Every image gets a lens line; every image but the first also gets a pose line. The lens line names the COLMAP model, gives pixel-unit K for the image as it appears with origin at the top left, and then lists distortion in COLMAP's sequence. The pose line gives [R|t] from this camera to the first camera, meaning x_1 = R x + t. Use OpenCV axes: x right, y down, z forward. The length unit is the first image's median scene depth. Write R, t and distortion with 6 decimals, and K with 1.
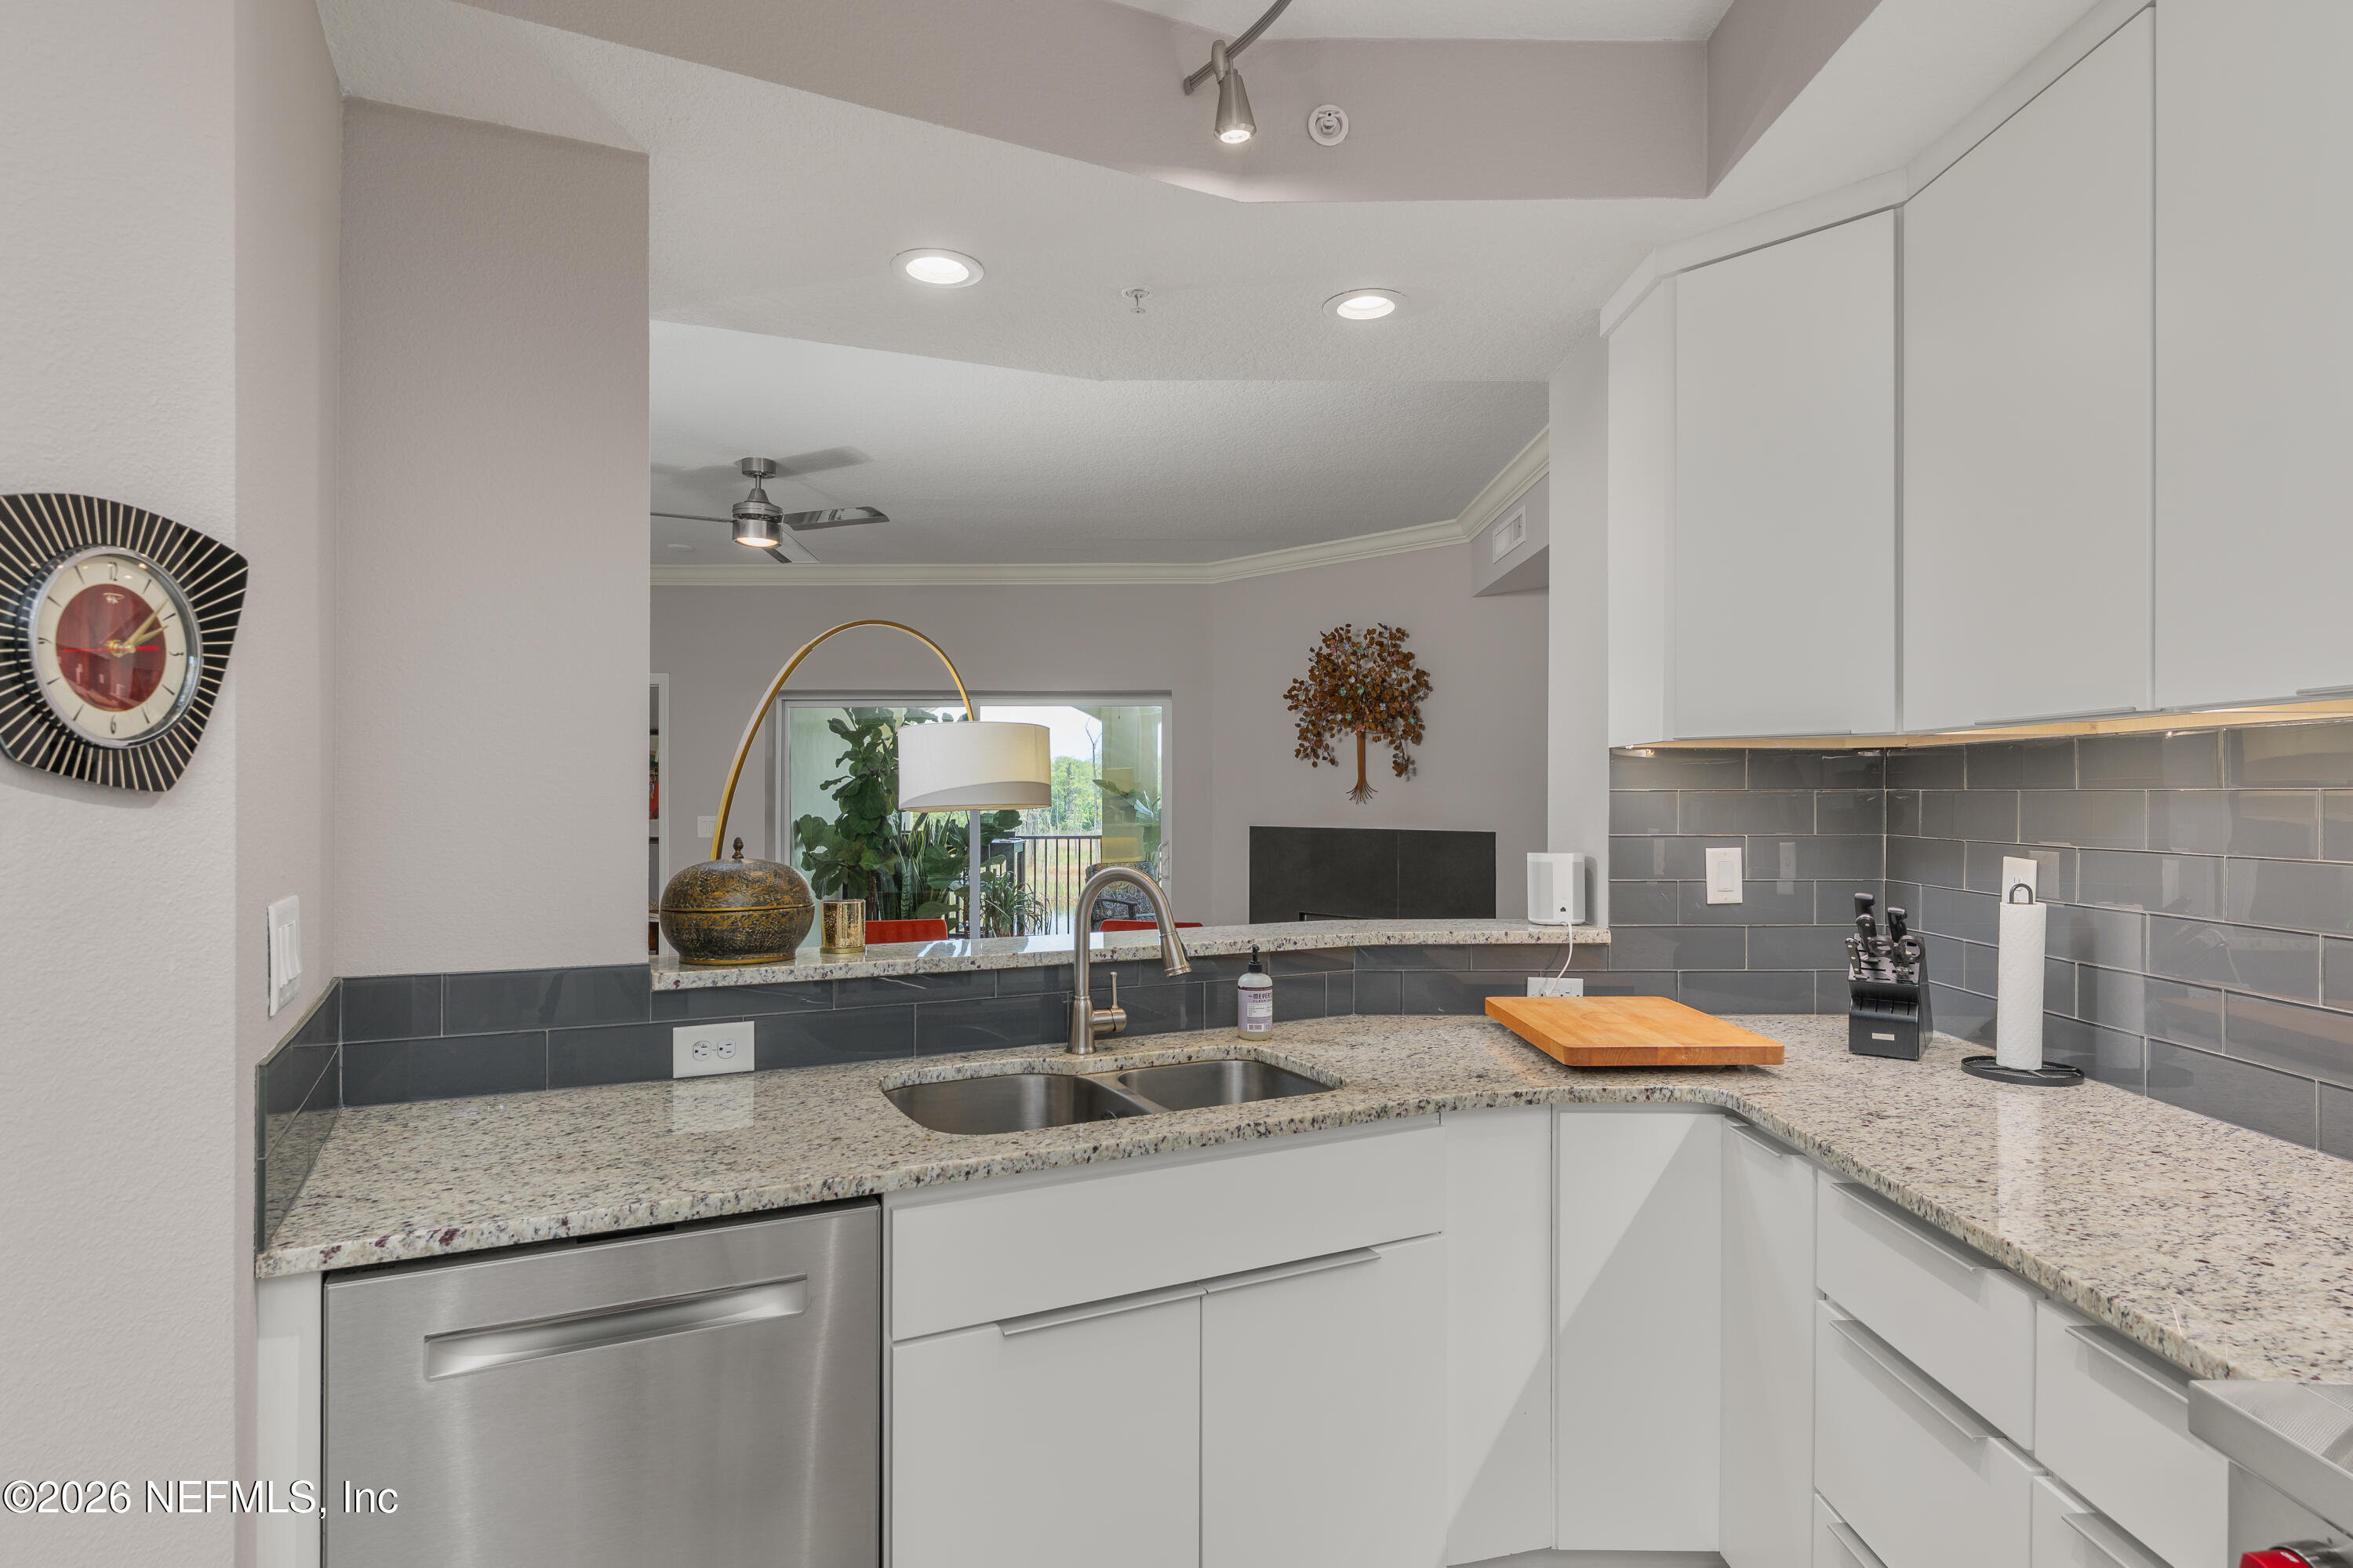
lens RADIAL K [[1236.4, 0, 1172.5], [0, 1236.4, 800.5], [0, 0, 1]] dist [0.002119, -0.001128]
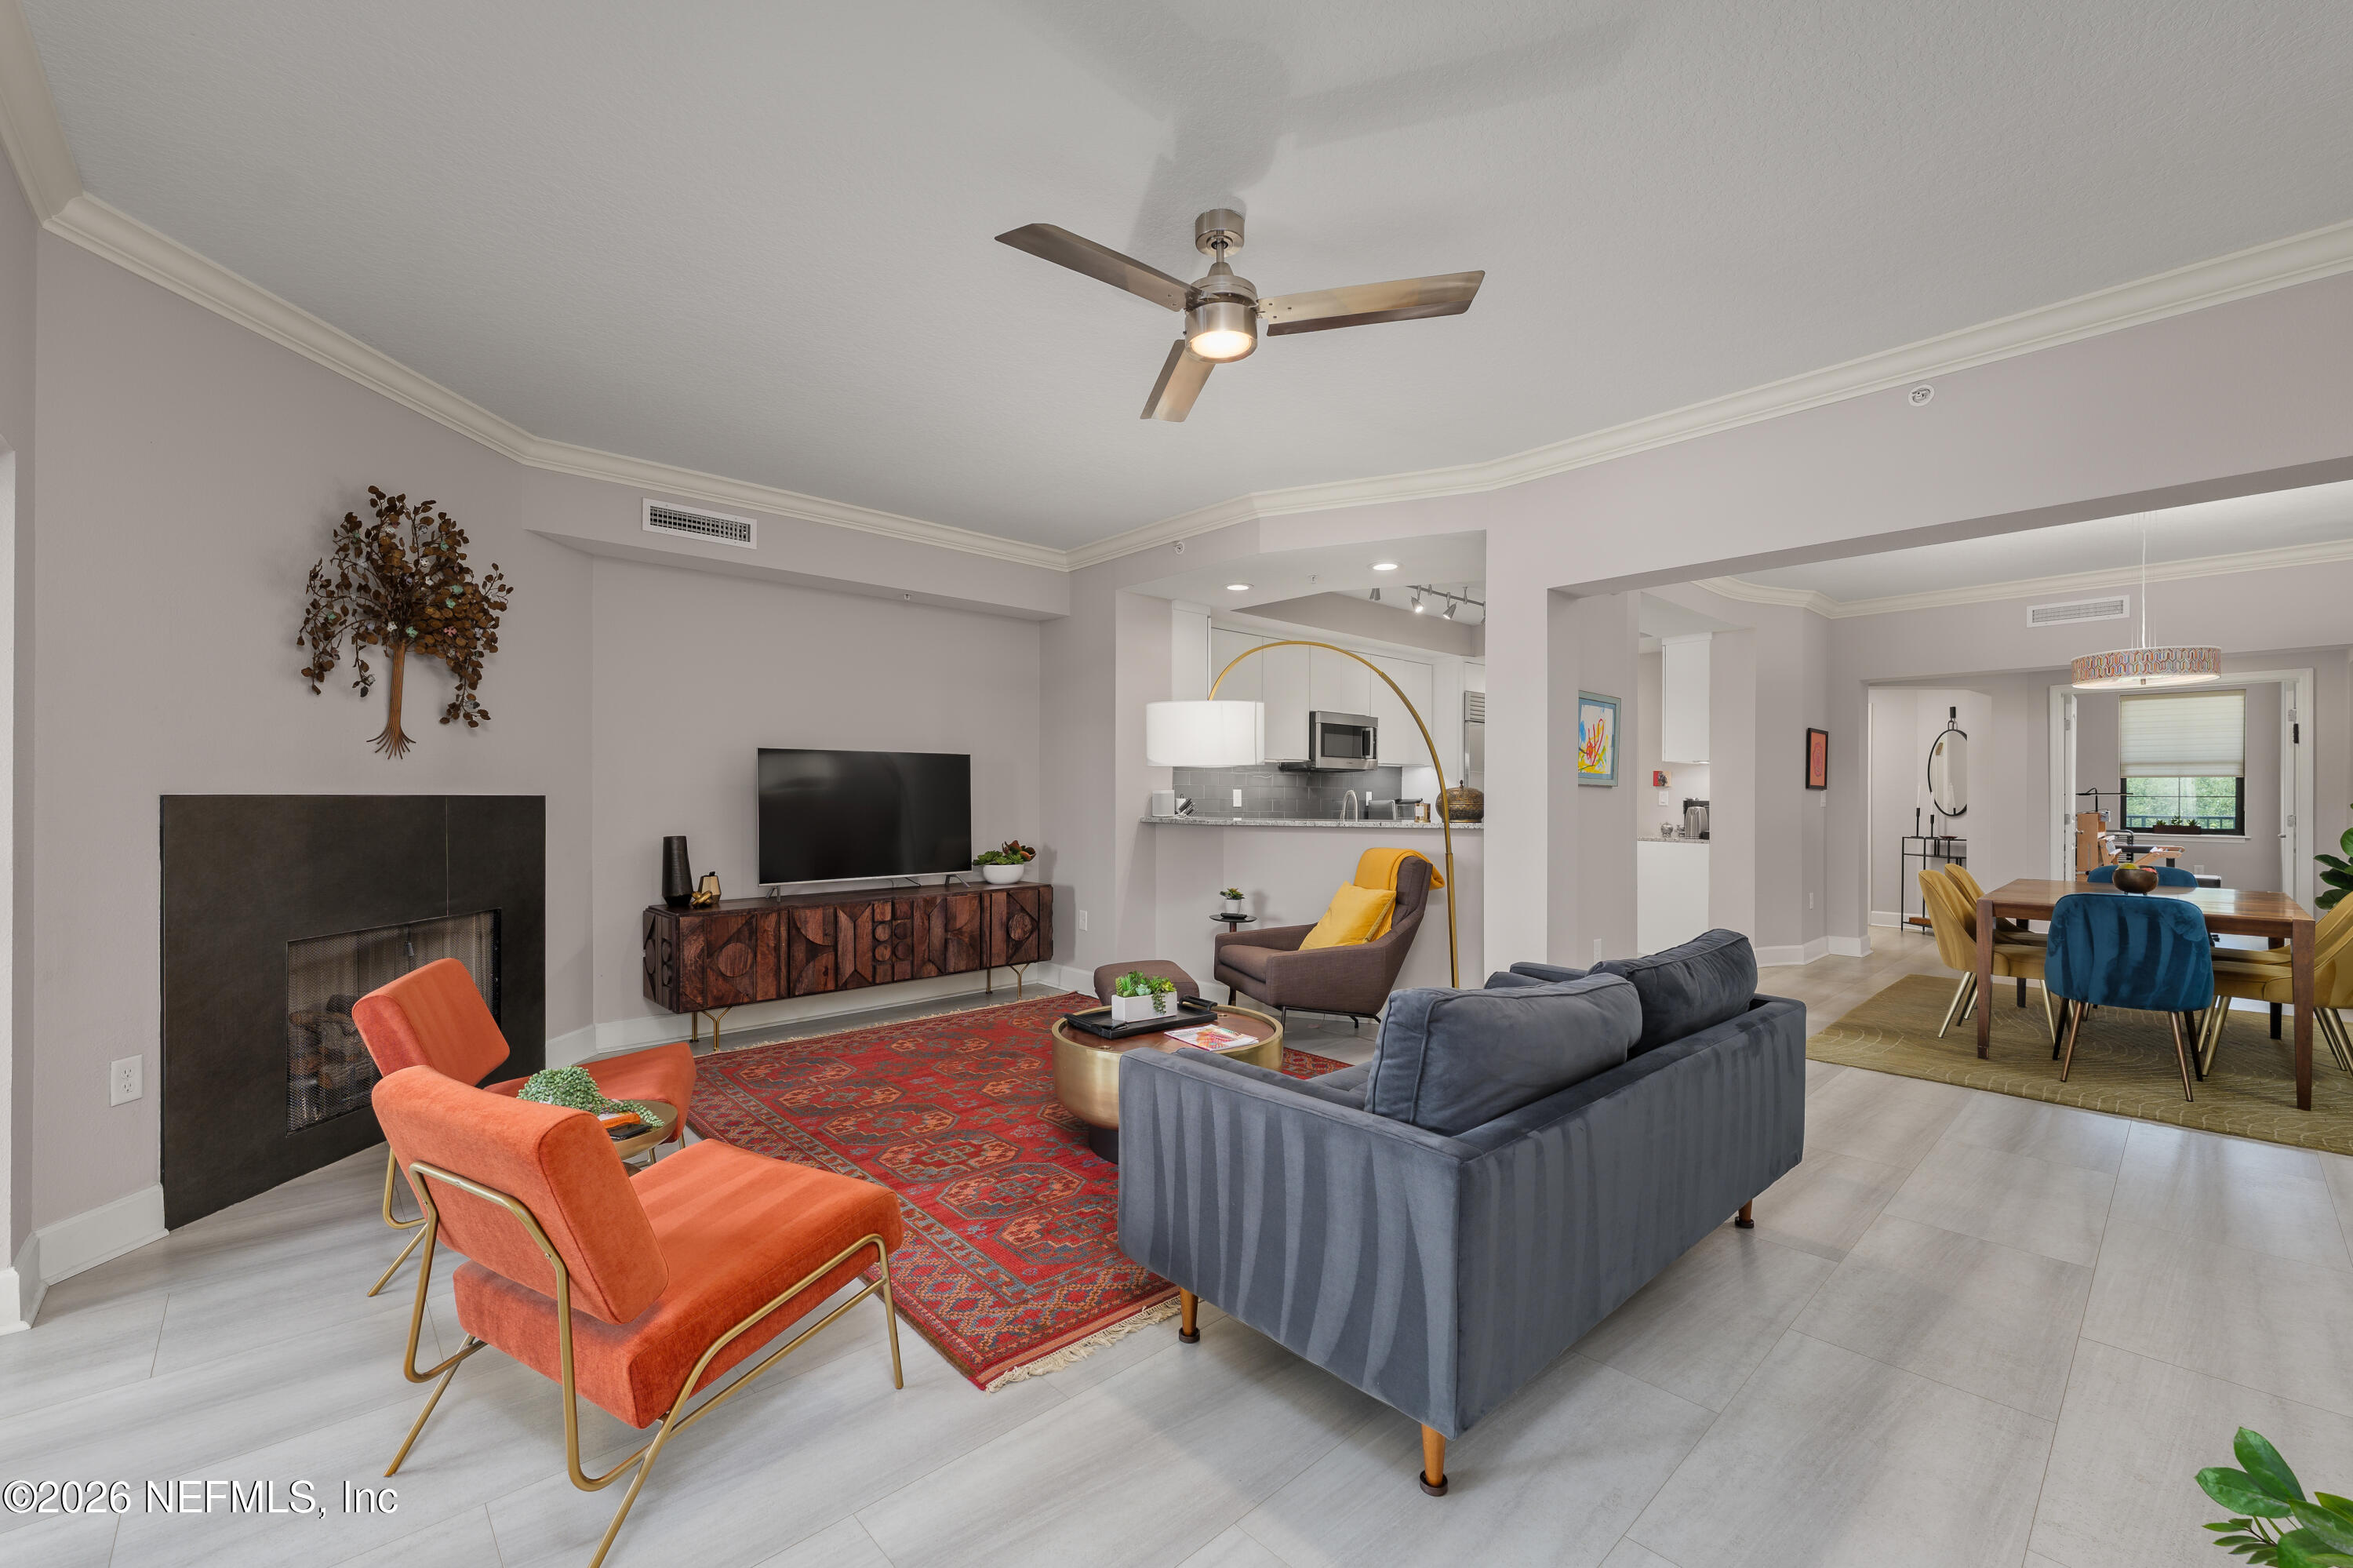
lens RADIAL K [[964.4, 0, 1174.1], [0, 964.4, 791.1], [0, 0, 1]] dist [0.002601, -0.000593]
pose [[-0.681233, -0.005165, 0.732049, -1.292578], [-0.006363, 0.999979, 0.001134, 0.042389], [-0.732039, -0.003885, -0.681251, 2.535488]]
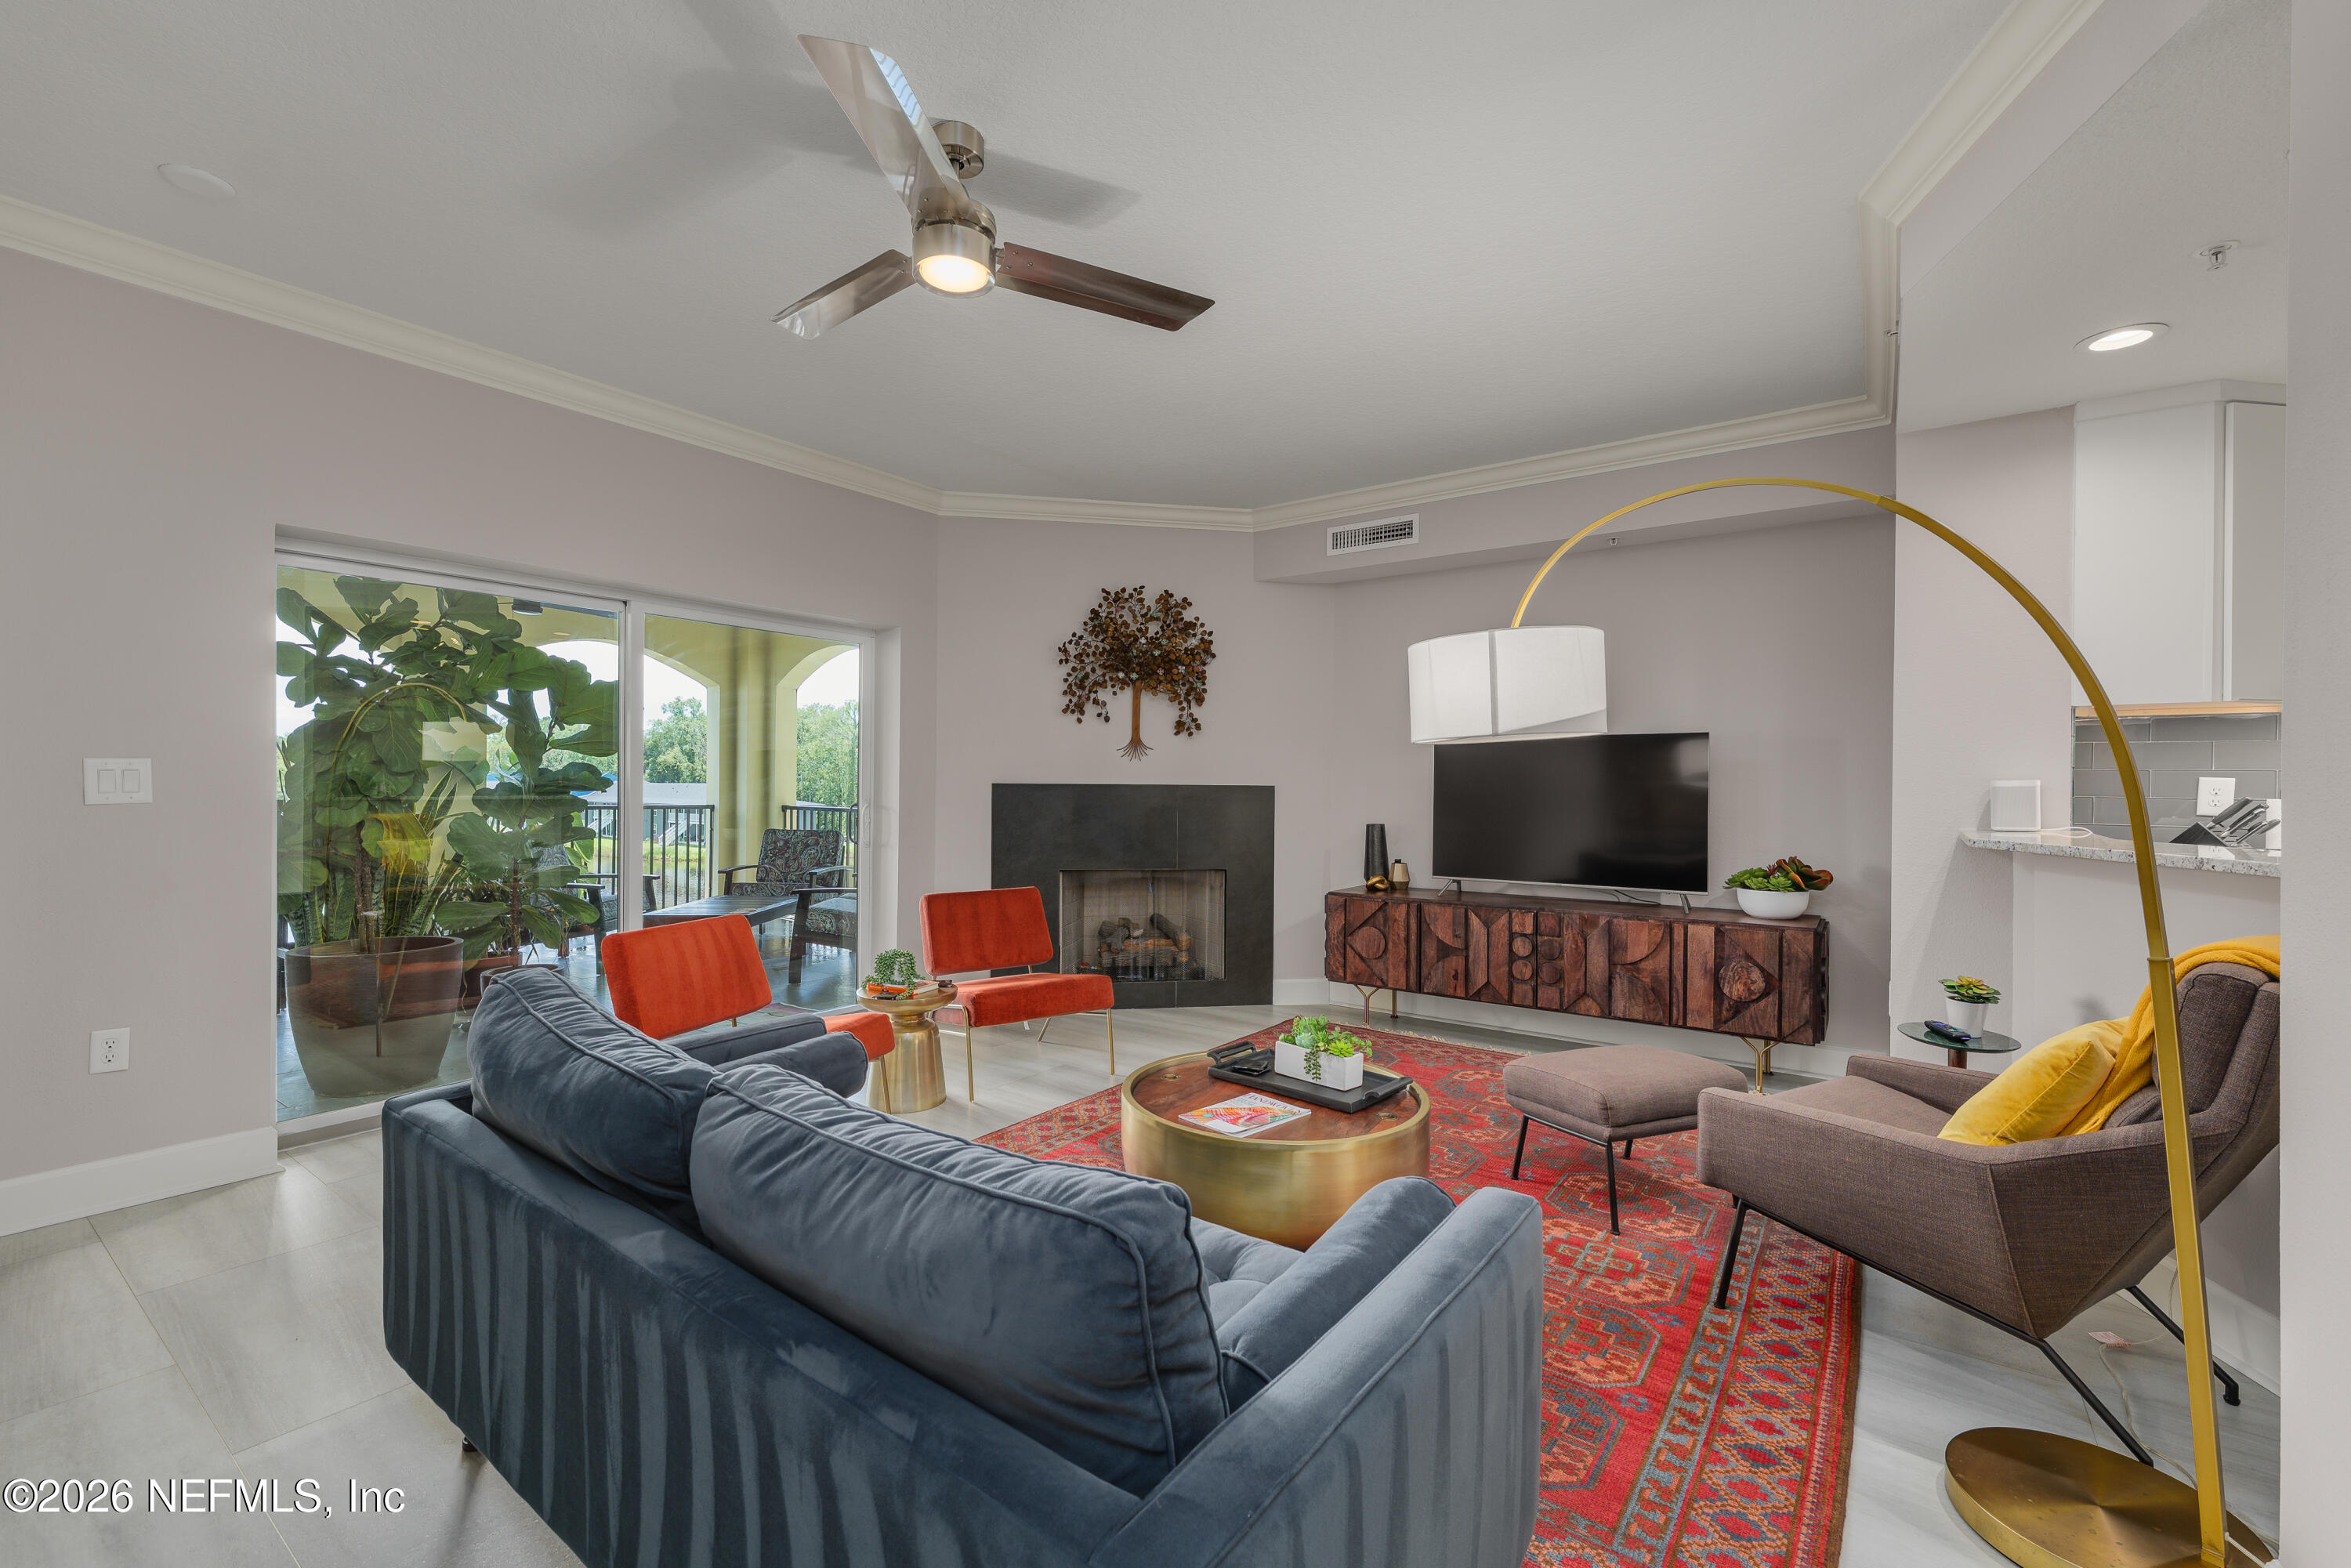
lens RADIAL K [[963.5, 0, 1161.7], [0, 963.5, 782.2], [0, 0, 1]] dist [0.002601, -0.000593]
pose [[0.585824, 0.000593, 0.810438, -1.196385], [-0.004071, 0.999989, 0.002211, 0.046824], [-0.810428, -0.004594, 0.585820, 1.221882]]
